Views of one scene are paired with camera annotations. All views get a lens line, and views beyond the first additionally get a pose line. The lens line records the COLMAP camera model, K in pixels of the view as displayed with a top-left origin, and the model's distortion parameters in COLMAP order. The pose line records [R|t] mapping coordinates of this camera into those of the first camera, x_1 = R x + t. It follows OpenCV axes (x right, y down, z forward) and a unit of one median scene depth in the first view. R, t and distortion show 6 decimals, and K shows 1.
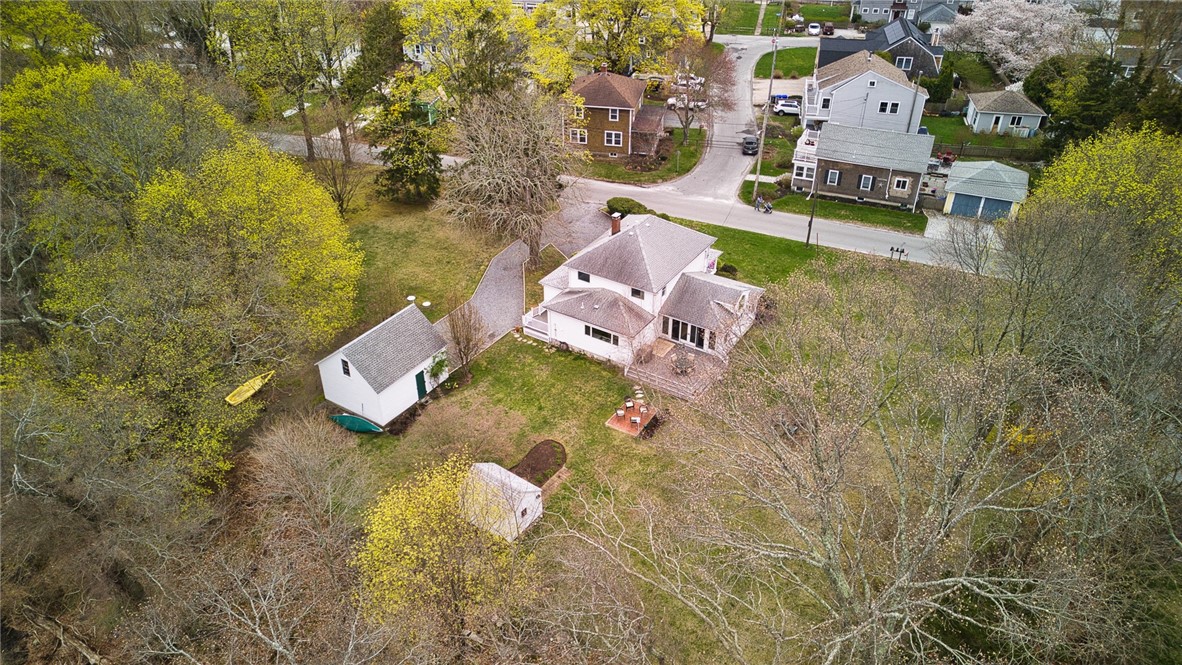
lens RADIAL K [[815.9, 0, 591.0], [0, 815.9, 332.5], [0, 0, 1]] dist [0.118838, -0.143976]
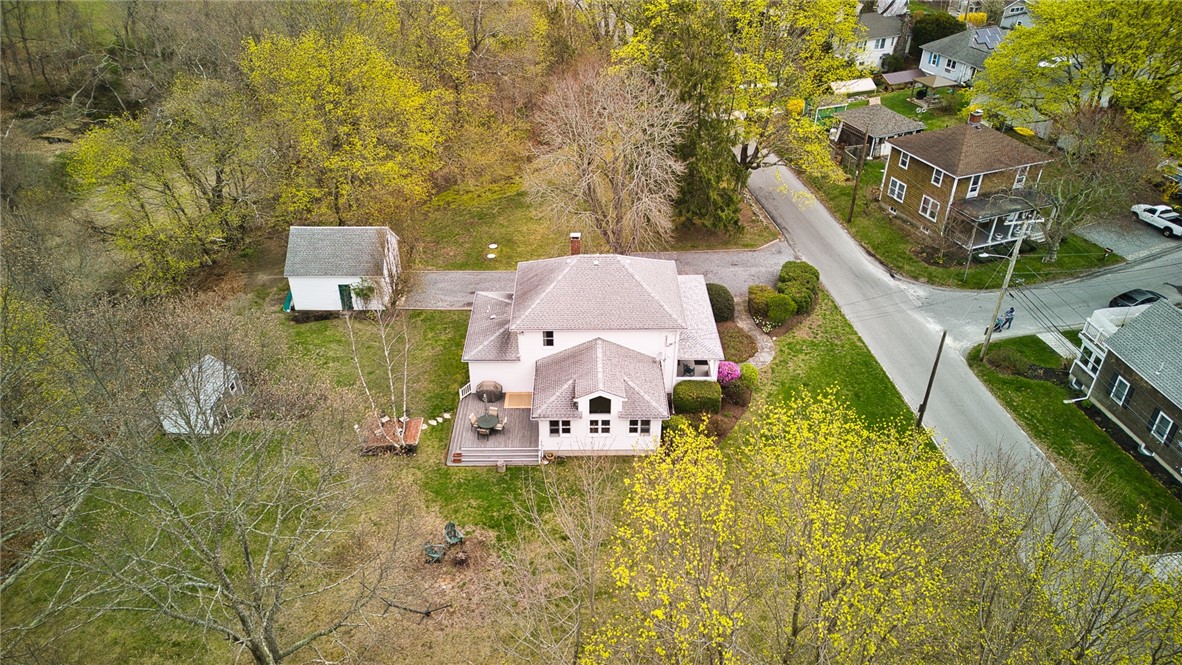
lens RADIAL K [[815.9, 0, 591.0], [0, 815.9, 332.5], [0, 0, 1]] dist [0.118838, -0.143976]
pose [[0.546543, 0.461045, -0.699091, 0.628428], [-0.465200, 0.861300, 0.204330, -0.225666], [0.696332, 0.213542, 0.685216, 0.468859]]
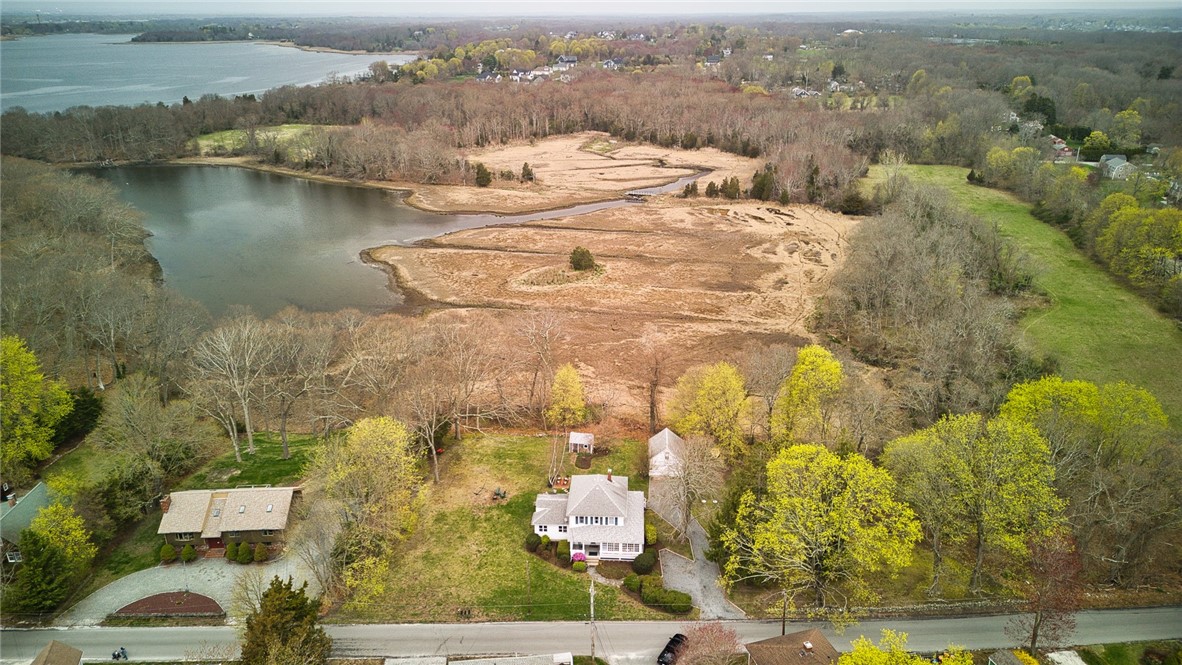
lens RADIAL K [[815.9, 0, 591.0], [0, 815.9, 332.5], [0, 0, 1]] dist [0.118838, -0.143976]
pose [[-0.876108, 0.175065, -0.449207, 0.828238], [-0.264331, 0.604792, 0.751236, -1.683888], [0.403191, 0.776904, -0.483588, 1.604791]]
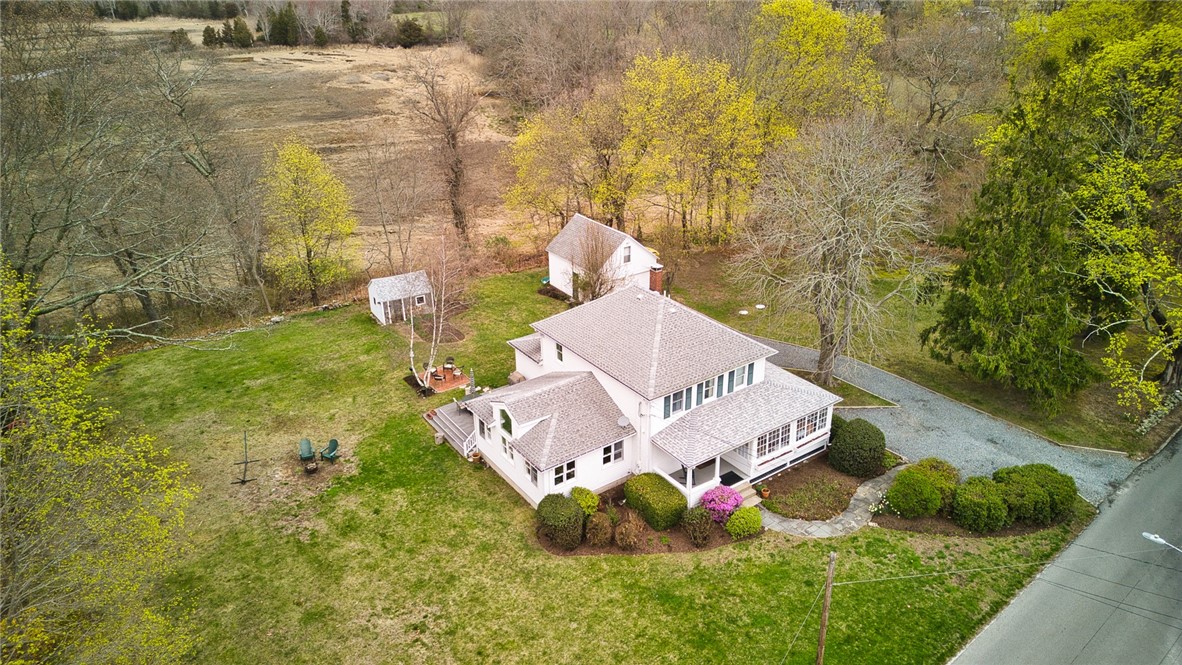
lens RADIAL K [[815.9, 0, 591.0], [0, 815.9, 332.5], [0, 0, 1]] dist [0.118838, -0.143976]
pose [[-0.383876, 0.399362, -0.832556, 0.633781], [-0.498351, 0.669444, 0.550900, -0.448684], [0.777358, 0.626382, -0.057961, 1.010714]]
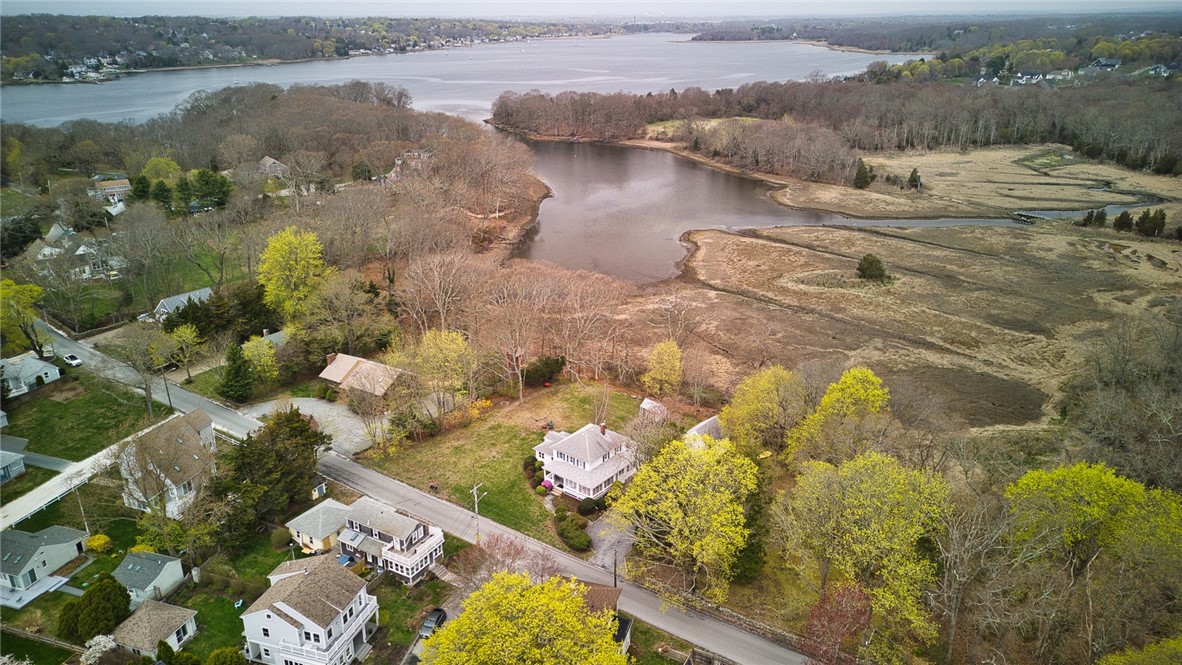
lens RADIAL K [[815.9, 0, 591.0], [0, 815.9, 332.5], [0, 0, 1]] dist [0.118838, -0.143976]
pose [[-0.993343, -0.041654, 0.107404, -0.150464], [0.063318, 0.581457, 0.811110, -1.912204], [-0.096236, 0.812510, -0.574948, 1.959691]]
